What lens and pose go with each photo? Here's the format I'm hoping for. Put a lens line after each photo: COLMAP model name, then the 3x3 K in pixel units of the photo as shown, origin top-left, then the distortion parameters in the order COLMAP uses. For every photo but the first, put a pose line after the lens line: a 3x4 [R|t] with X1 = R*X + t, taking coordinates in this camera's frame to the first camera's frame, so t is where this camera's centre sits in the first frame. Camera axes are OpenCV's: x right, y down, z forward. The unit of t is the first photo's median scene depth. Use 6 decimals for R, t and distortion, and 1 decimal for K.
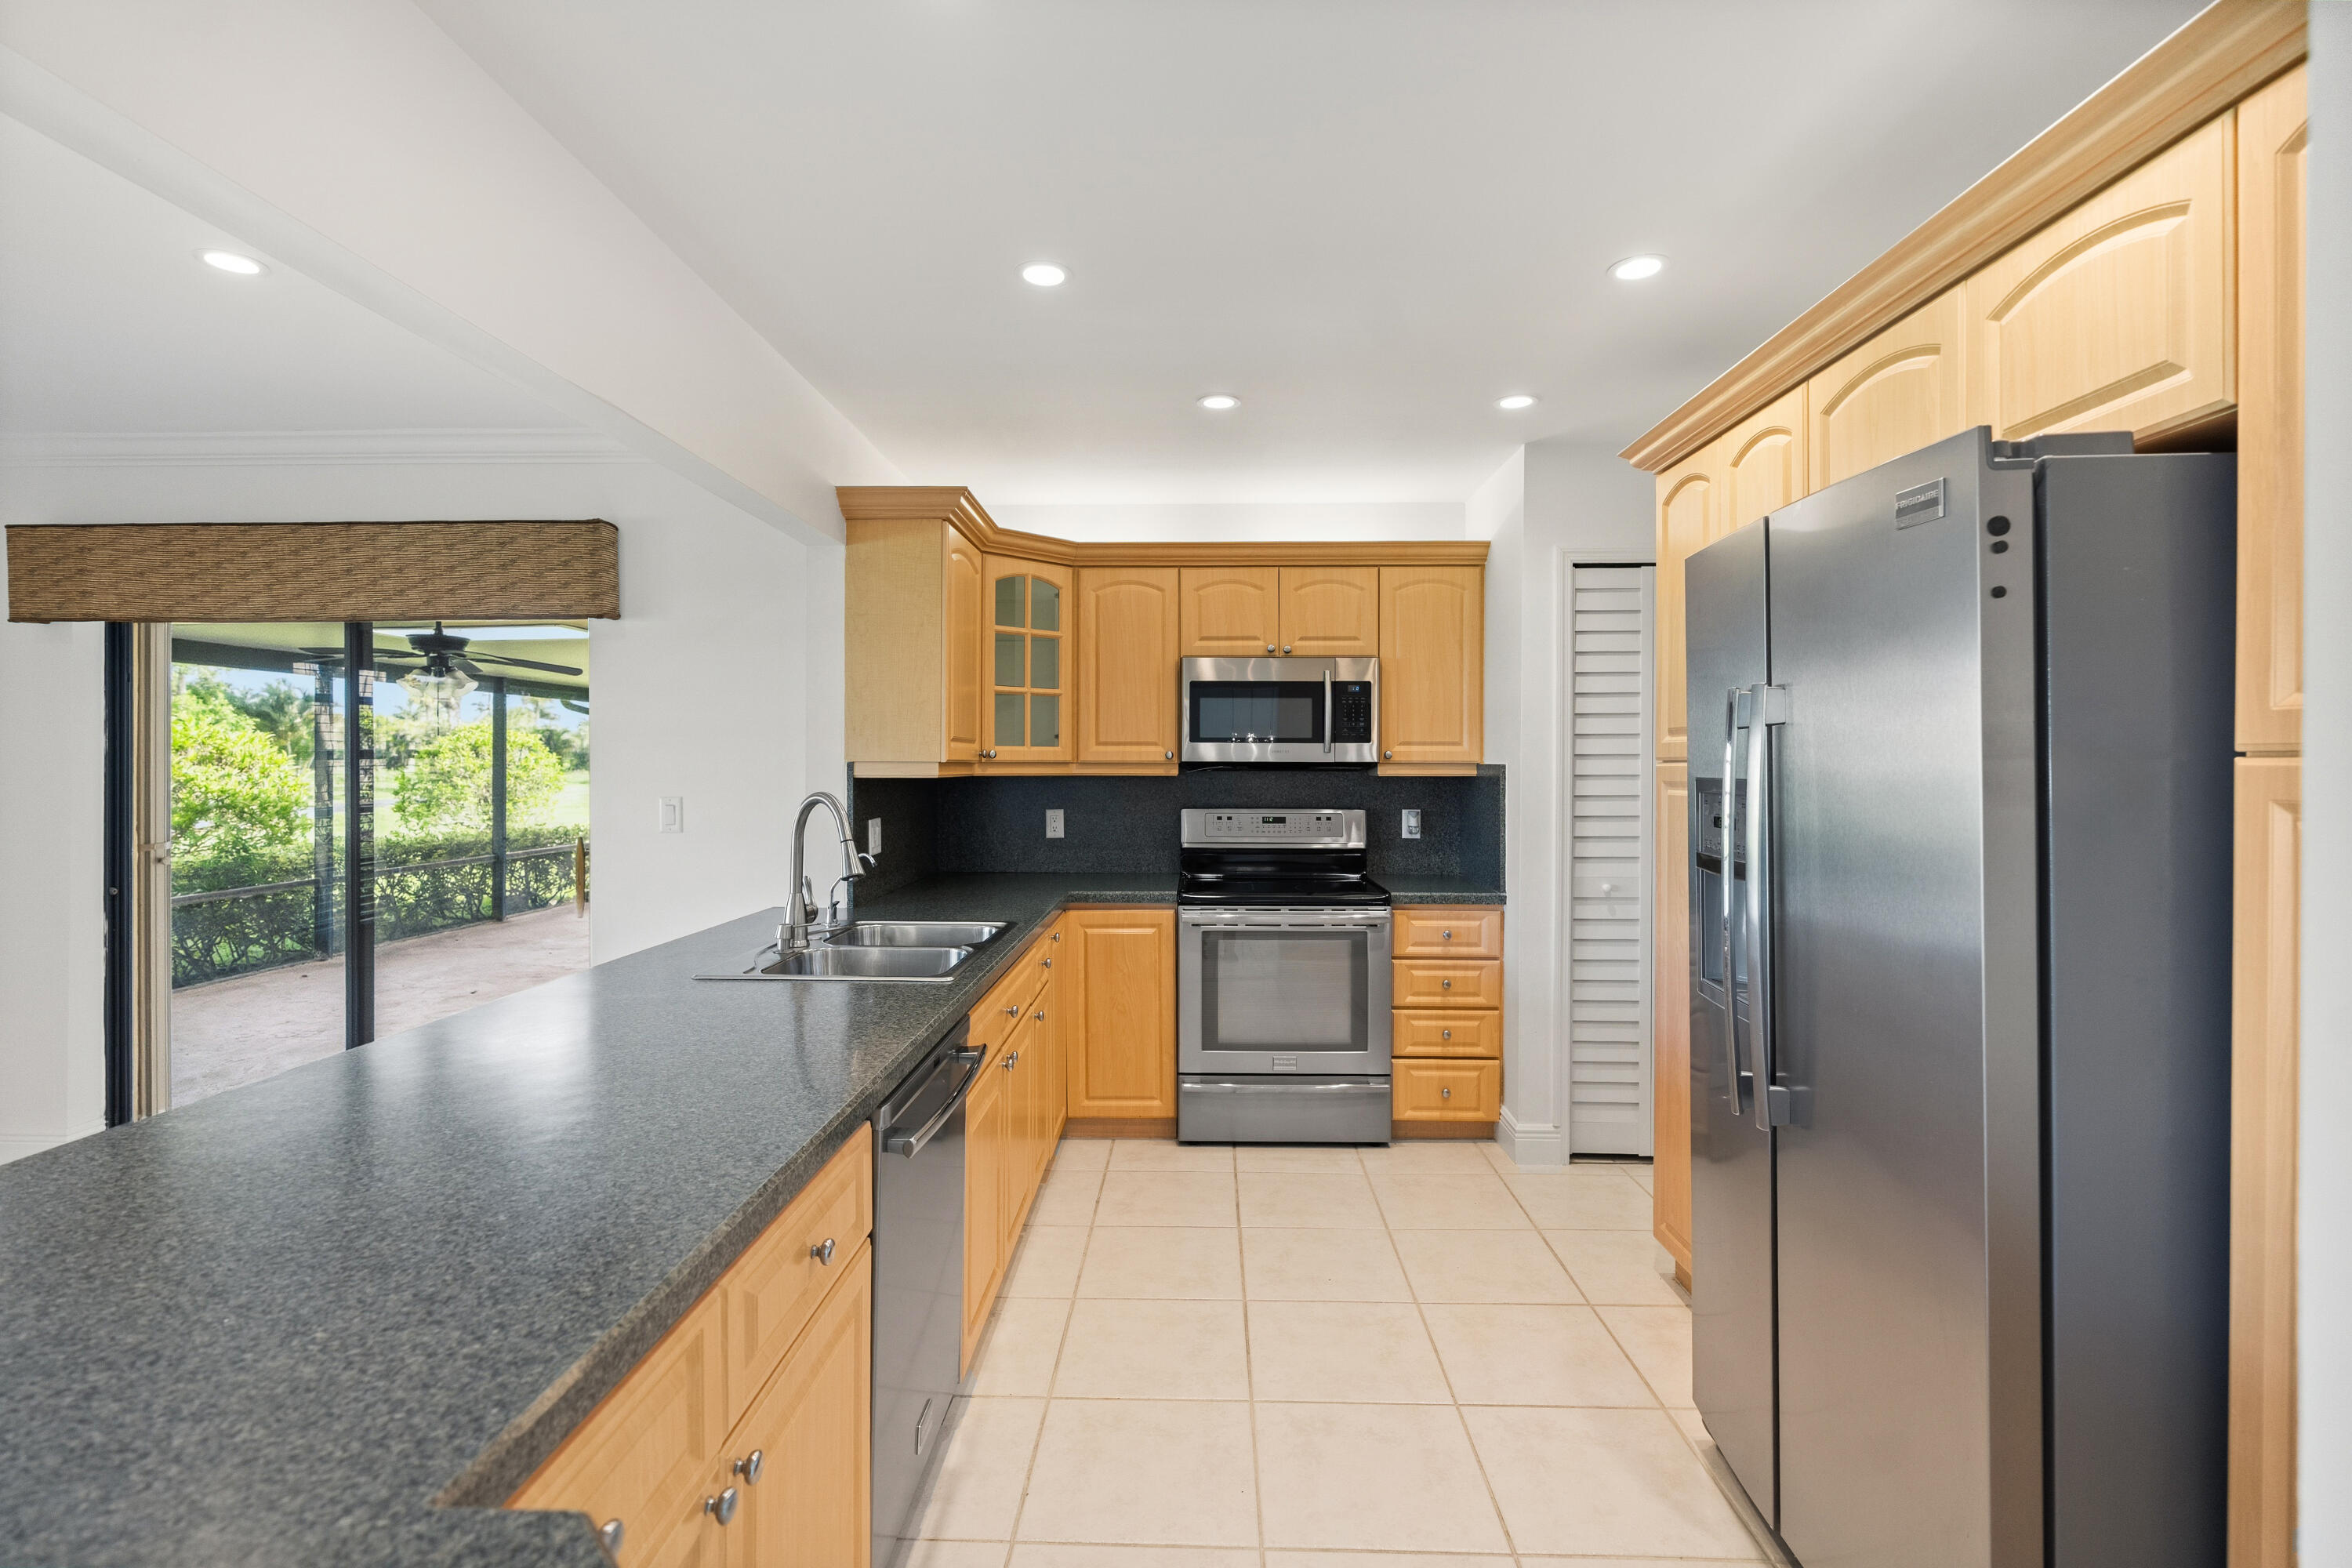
lens RADIAL K [[1068.9, 0, 1169.8], [0, 1068.9, 764.3], [0, 0, 1]] dist [-0.004765, 0.002580]
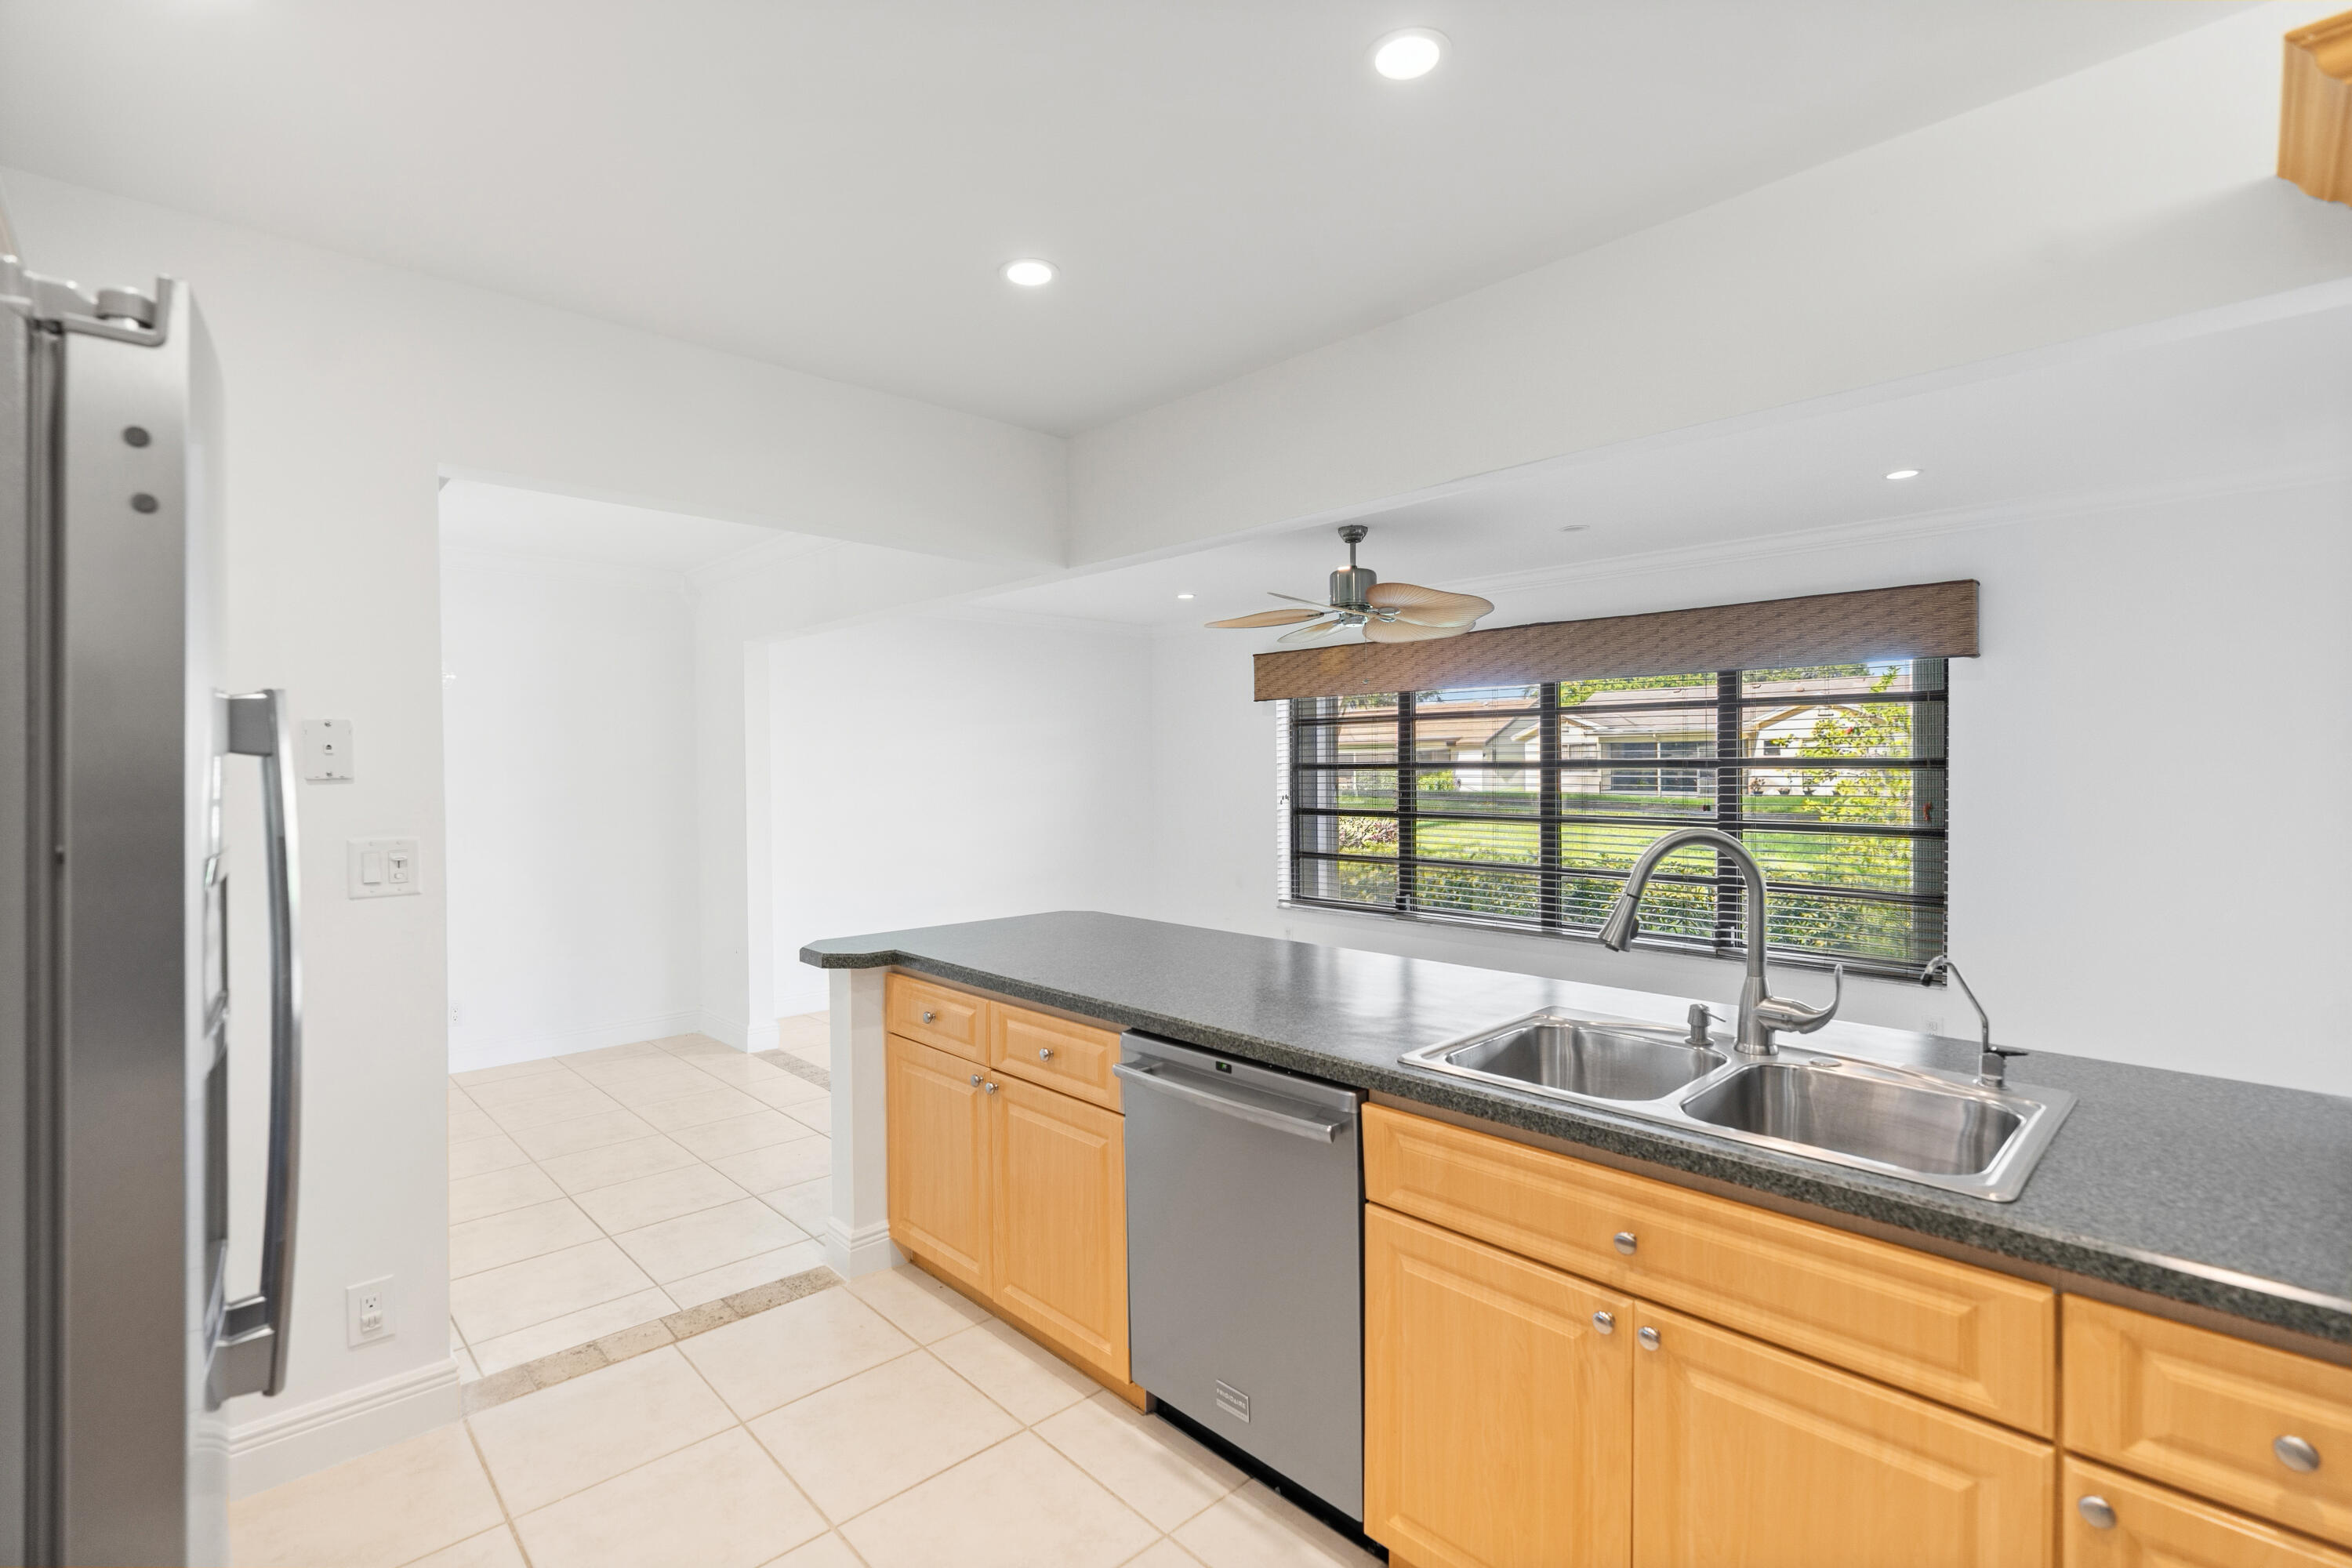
lens RADIAL K [[1068.9, 0, 1180.5], [0, 1068.9, 781.4], [0, 0, 1]] dist [-0.004765, 0.002580]
pose [[-0.703254, 0.010946, -0.710854, 0.281602], [0.005400, 0.999935, 0.010055, -0.010220], [0.710918, 0.003233, -0.703268, 0.847537]]
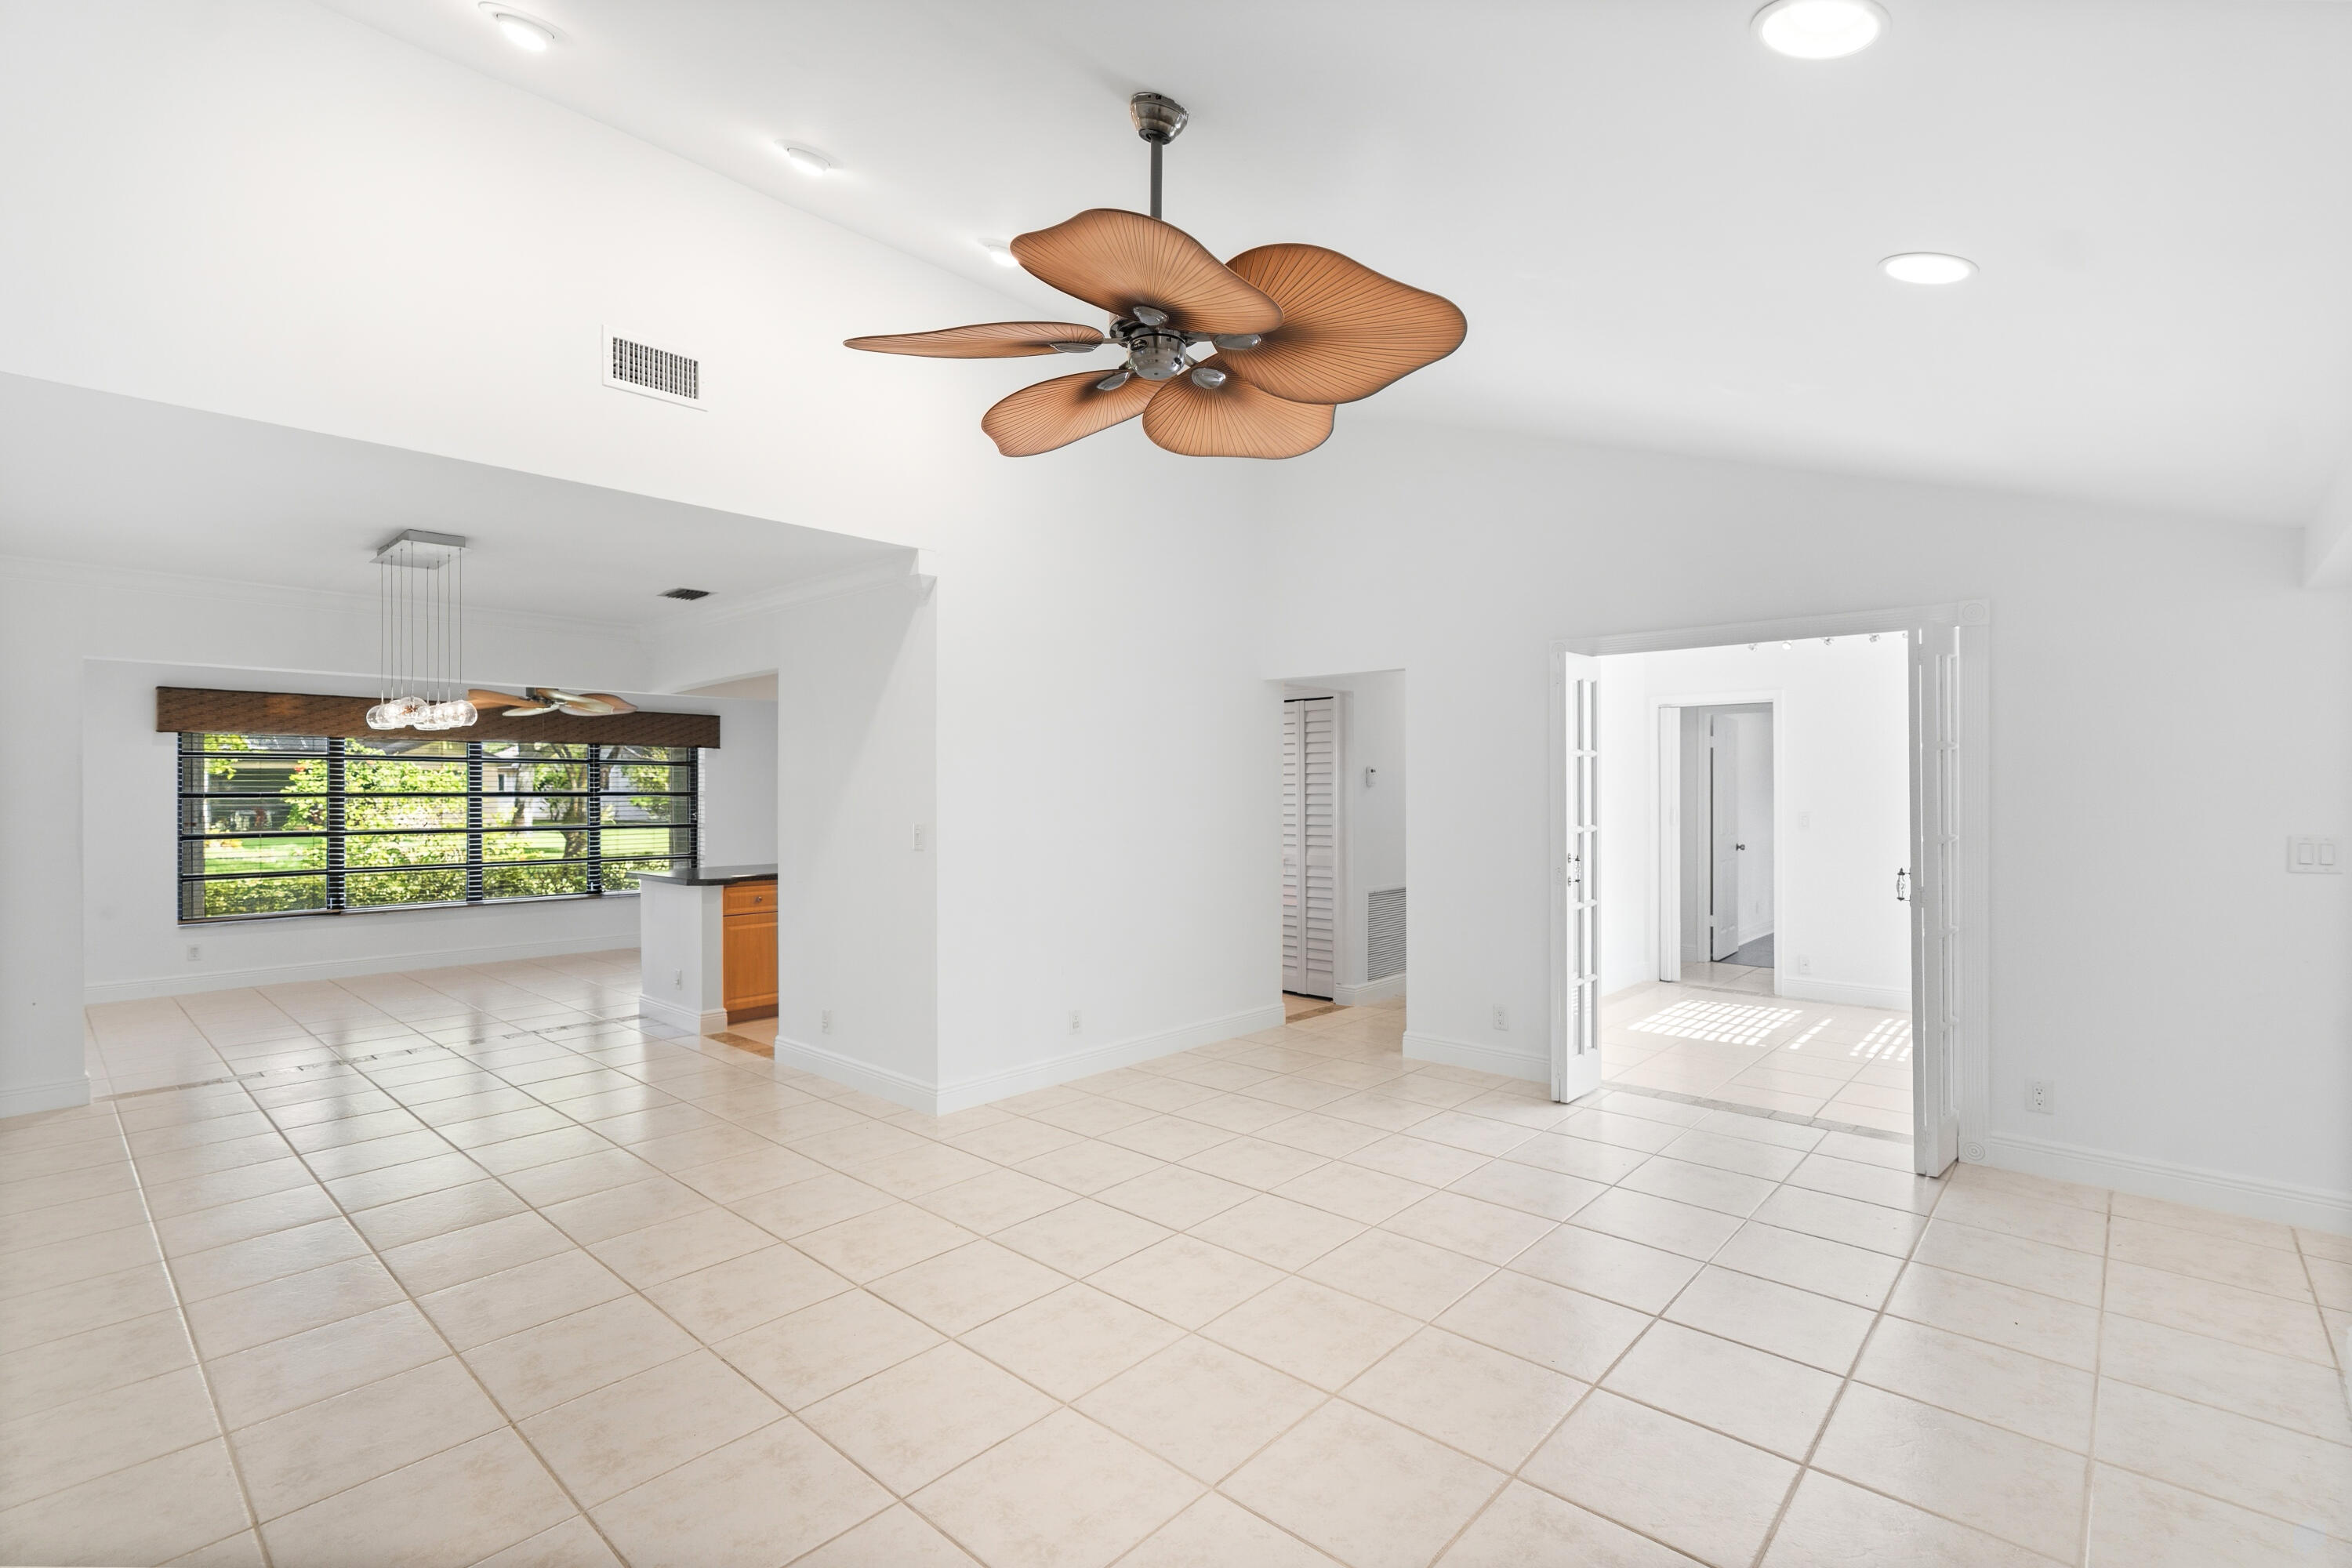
lens RADIAL K [[1068.9, 0, 1195.8], [0, 1068.9, 802.0], [0, 0, 1]] dist [-0.004765, 0.002580]
pose [[0.759636, 0.002947, -0.650342, 1.565092], [0.006851, 0.999898, 0.012534, -0.017539], [0.650313, -0.013977, 0.759538, -0.631655]]
